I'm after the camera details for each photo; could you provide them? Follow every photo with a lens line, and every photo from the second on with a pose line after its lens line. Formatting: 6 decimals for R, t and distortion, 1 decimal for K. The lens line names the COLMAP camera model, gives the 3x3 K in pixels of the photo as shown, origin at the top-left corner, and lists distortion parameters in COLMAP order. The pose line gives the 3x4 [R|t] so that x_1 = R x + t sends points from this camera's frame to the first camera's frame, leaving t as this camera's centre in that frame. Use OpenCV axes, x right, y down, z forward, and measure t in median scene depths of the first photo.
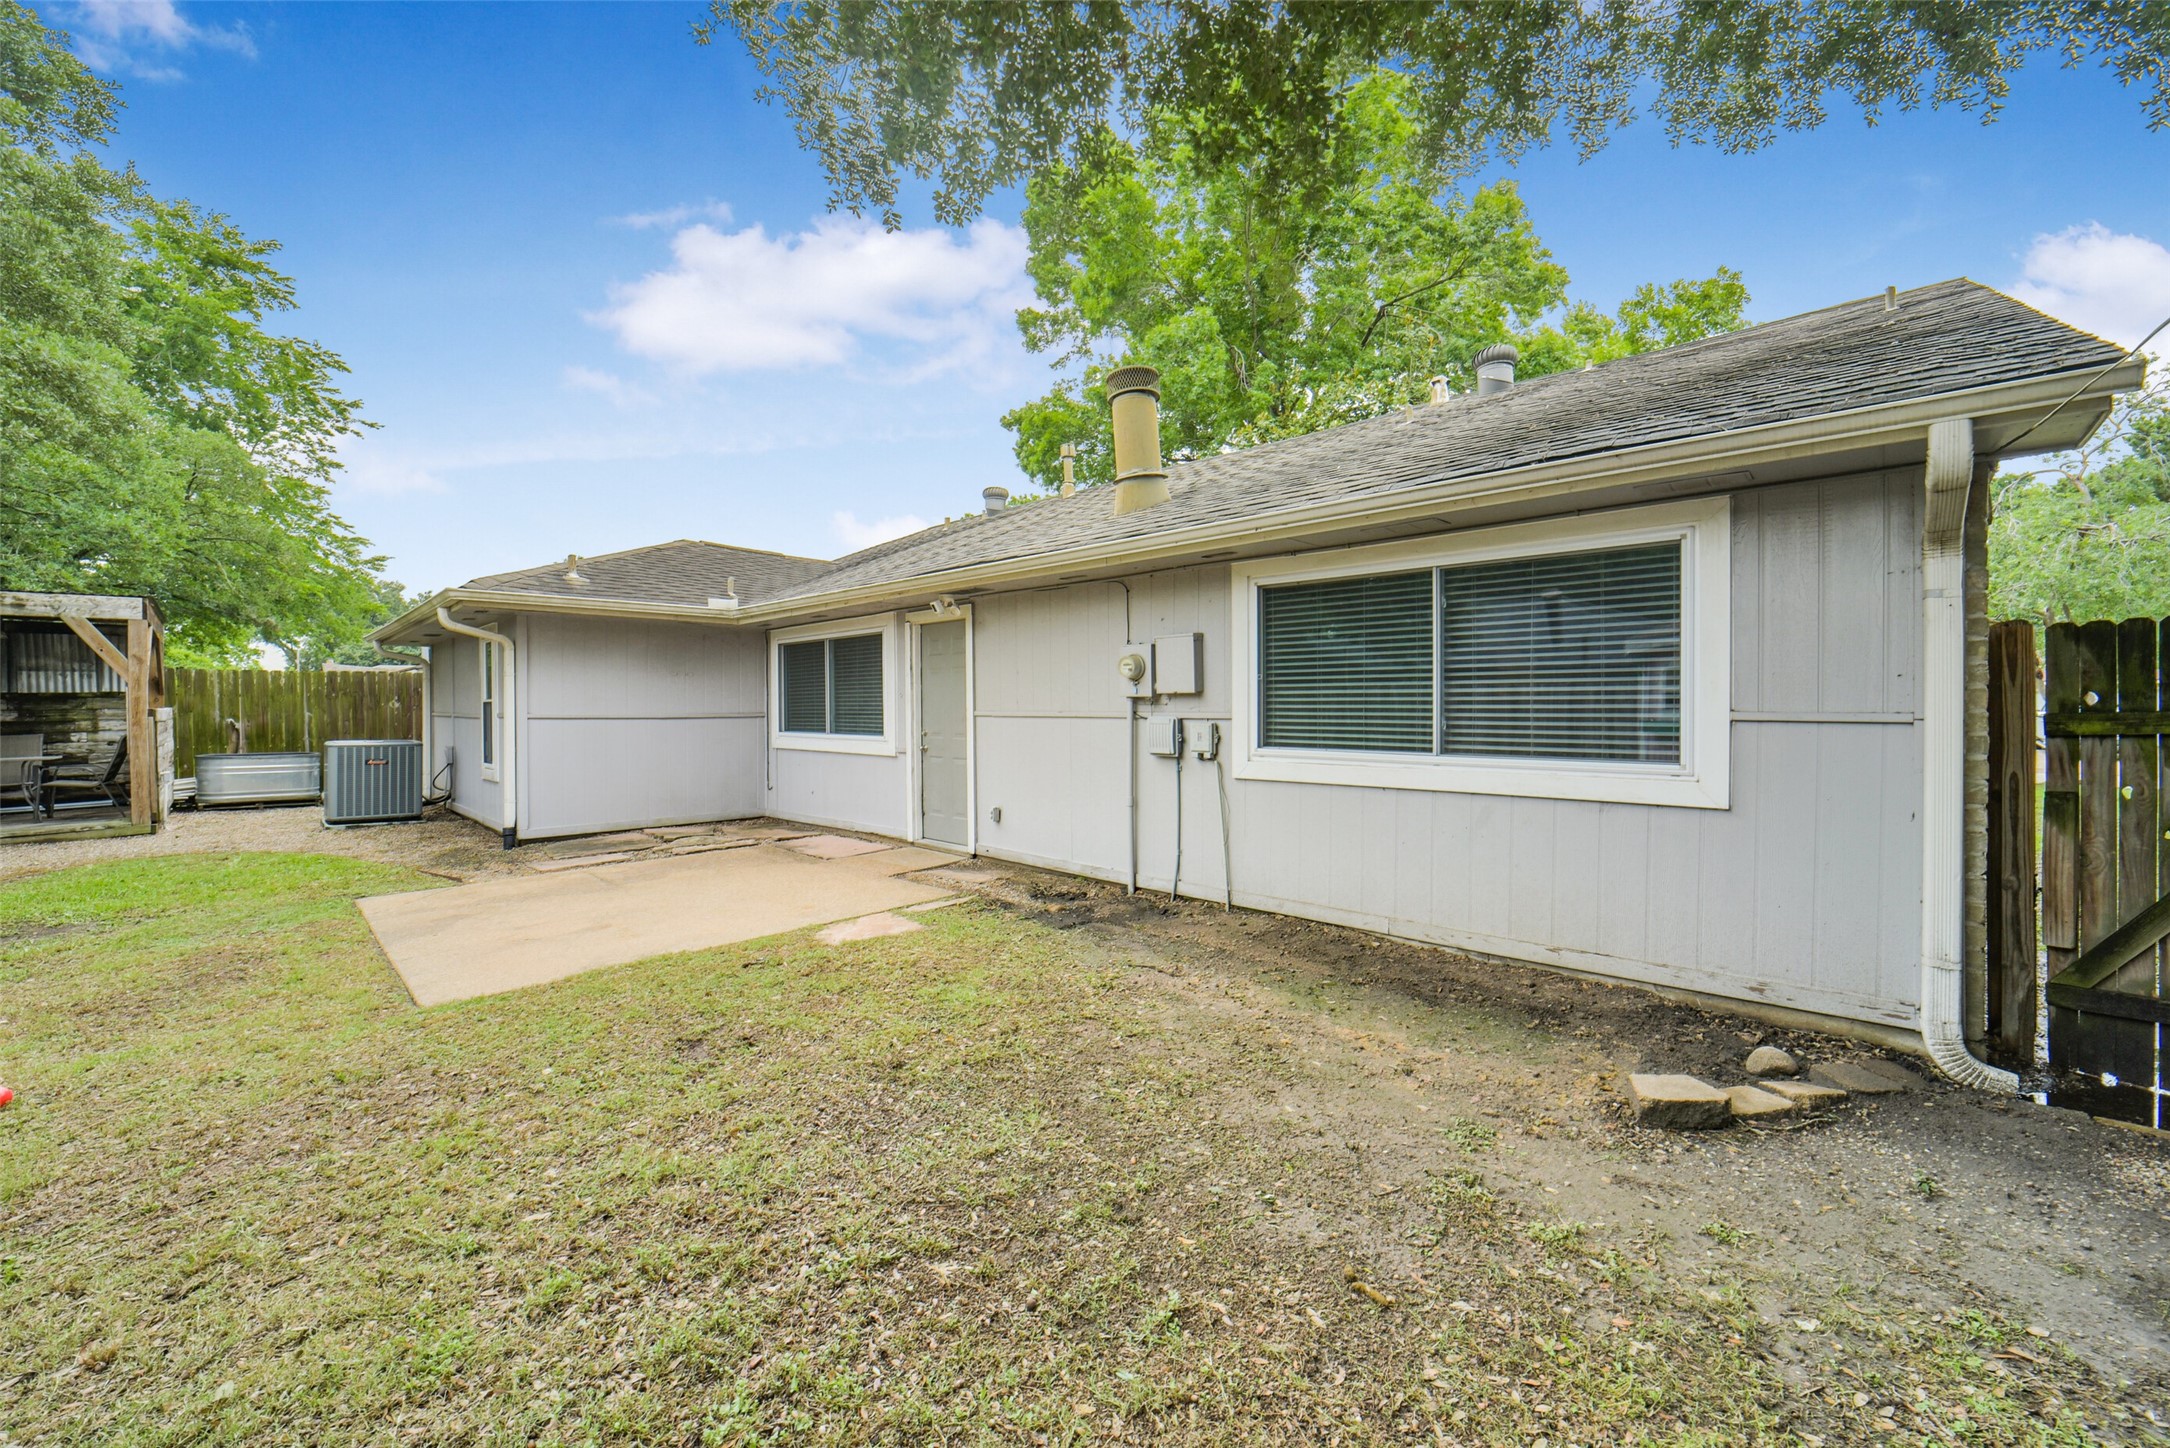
lens RADIAL K [[839.1, 0, 1088.2], [0, 839.1, 716.0], [0, 0, 1]] dist [-0.029321, 0.007965]
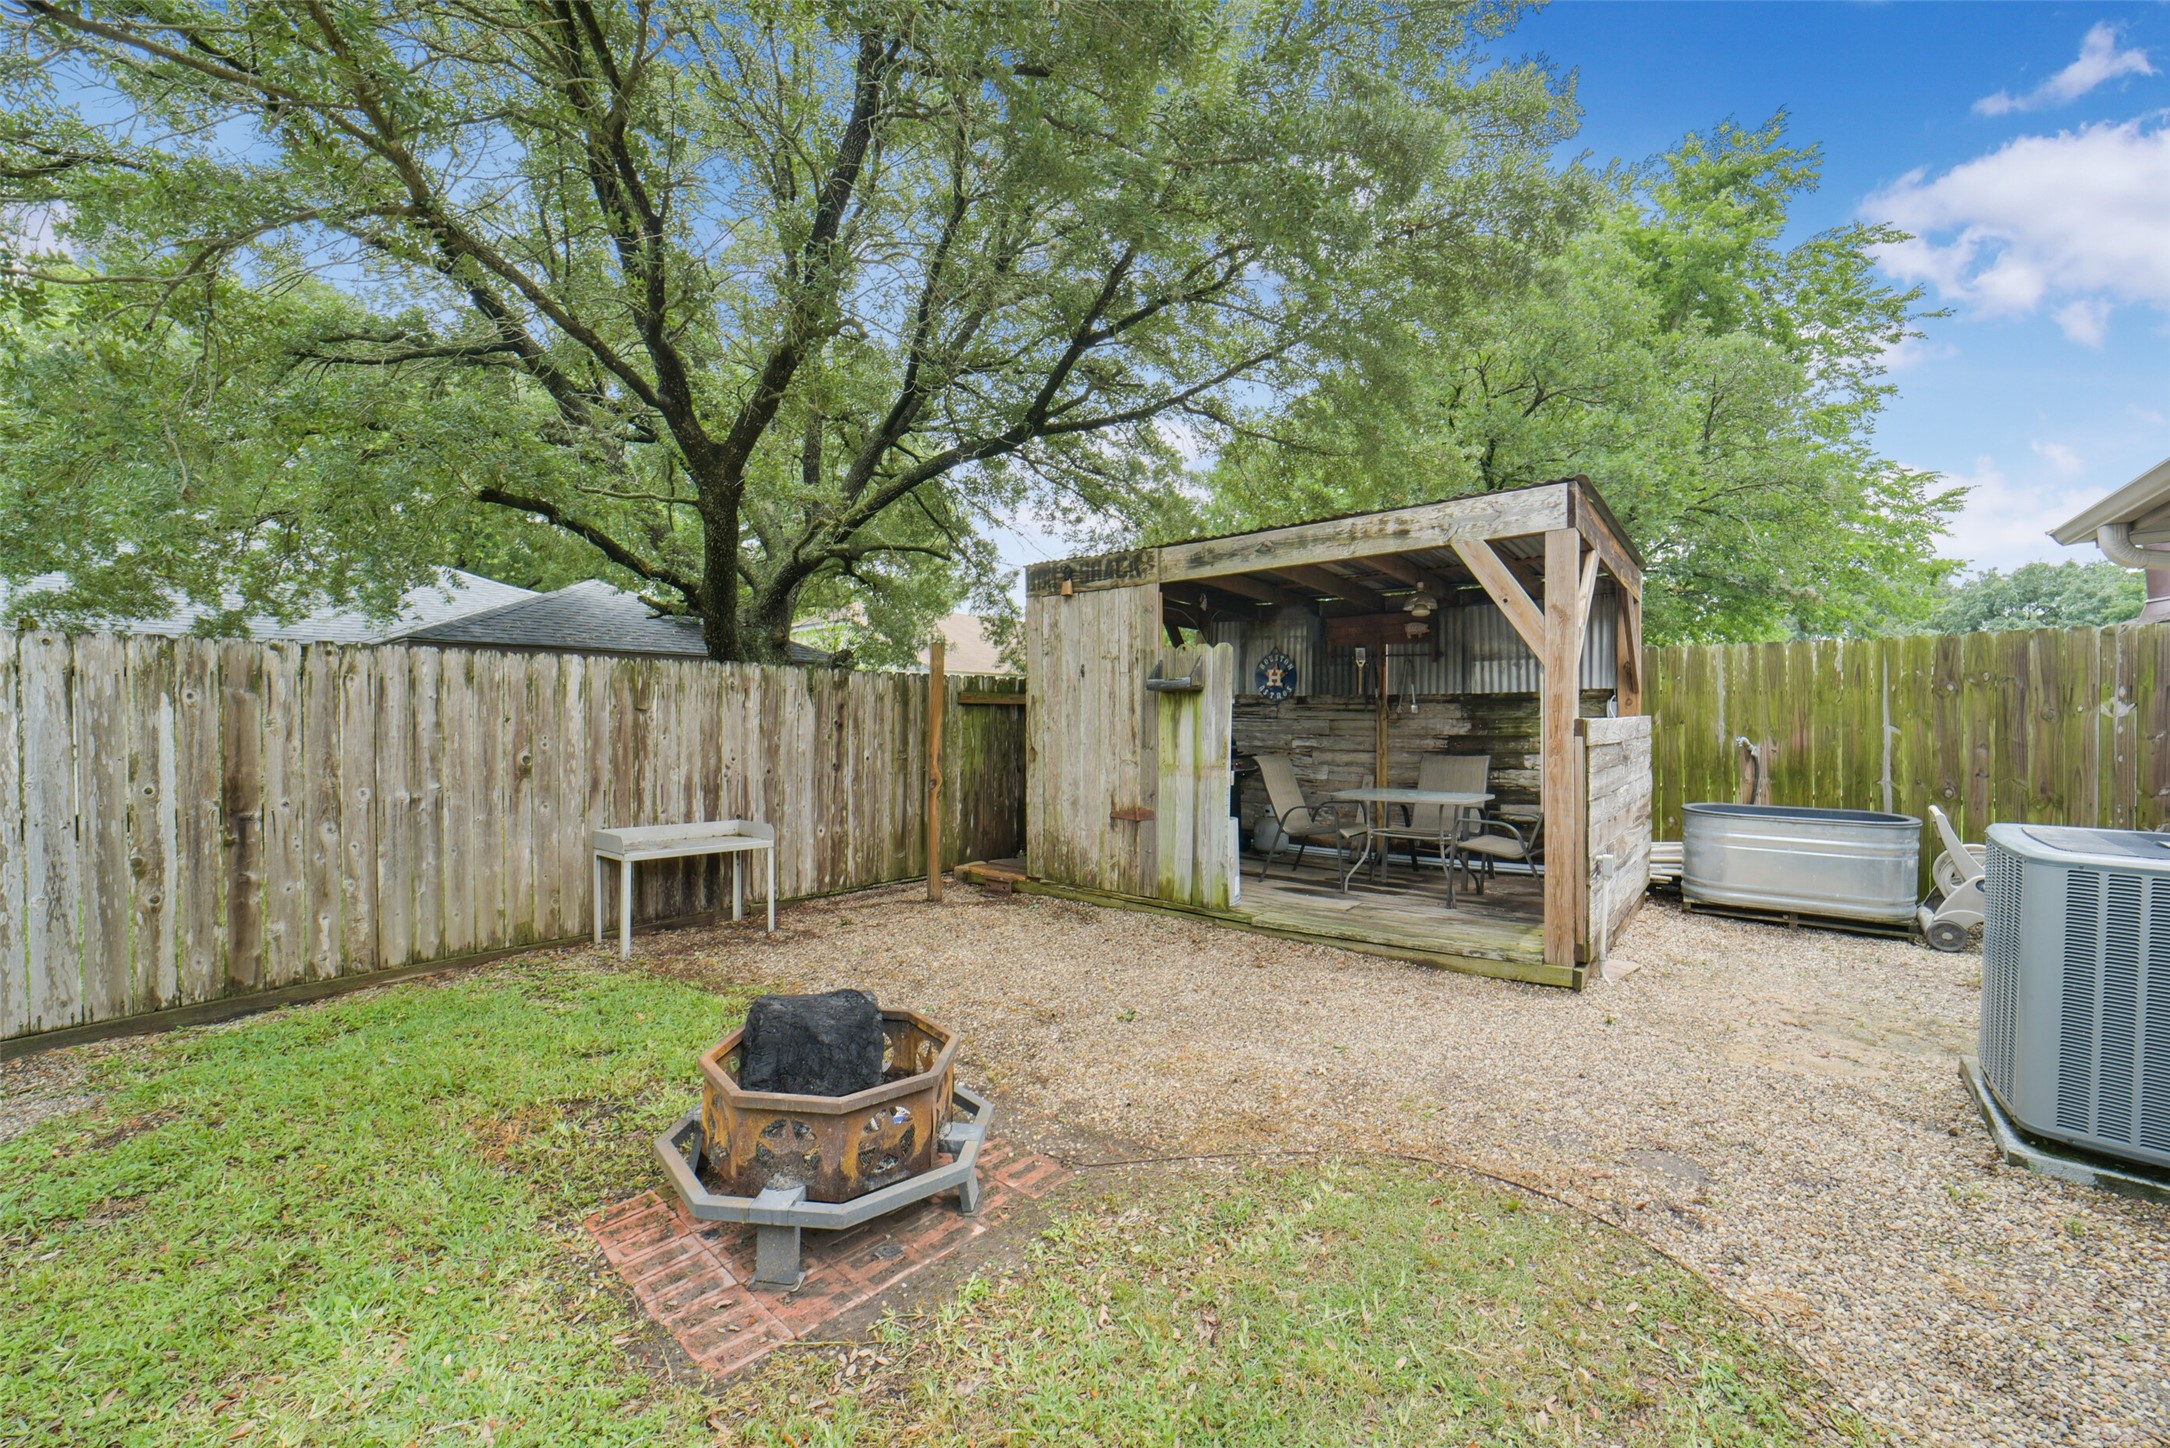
lens RADIAL K [[839.1, 0, 1088.2], [0, 839.1, 716.0], [0, 0, 1]] dist [-0.029321, 0.007965]
pose [[0.075842, 0.003635, -0.997113, -0.664437], [-0.012659, 0.999916, 0.002683, -0.007878], [0.997039, 0.012419, 0.075882, 0.655247]]
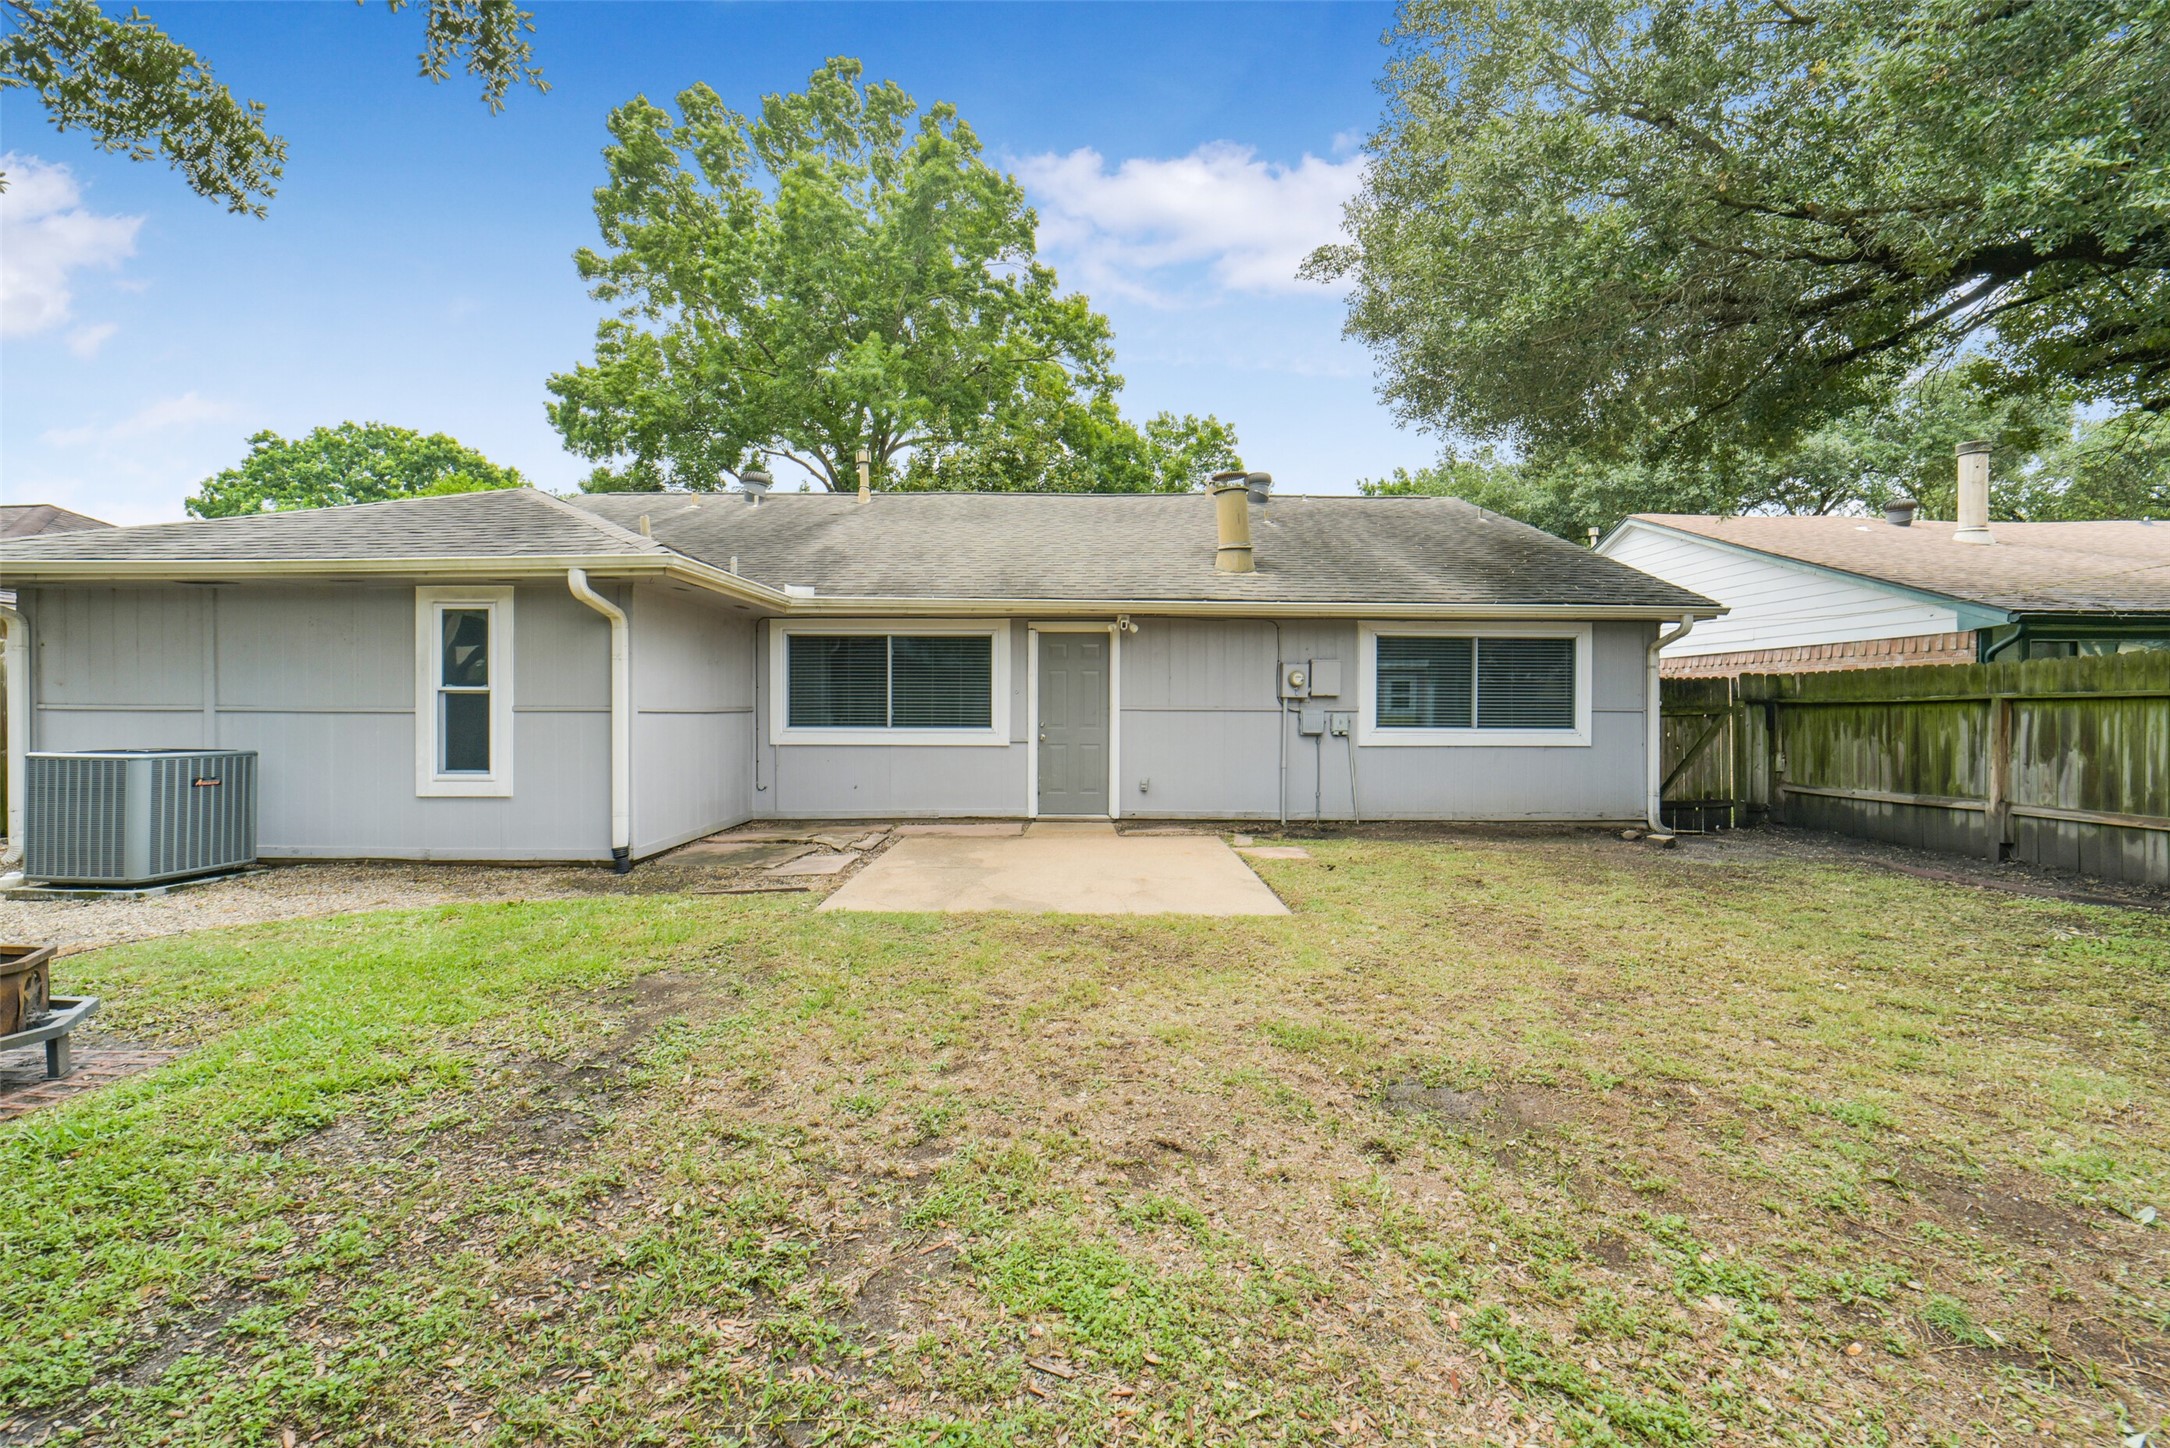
lens RADIAL K [[839.1, 0, 1088.2], [0, 839.1, 716.0], [0, 0, 1]] dist [-0.029321, 0.007965]
pose [[0.727083, -0.002693, 0.686544, -0.817700], [0.002254, 0.999996, 0.001535, 0.005551], [-0.686546, 0.000432, 0.727086, 0.082176]]
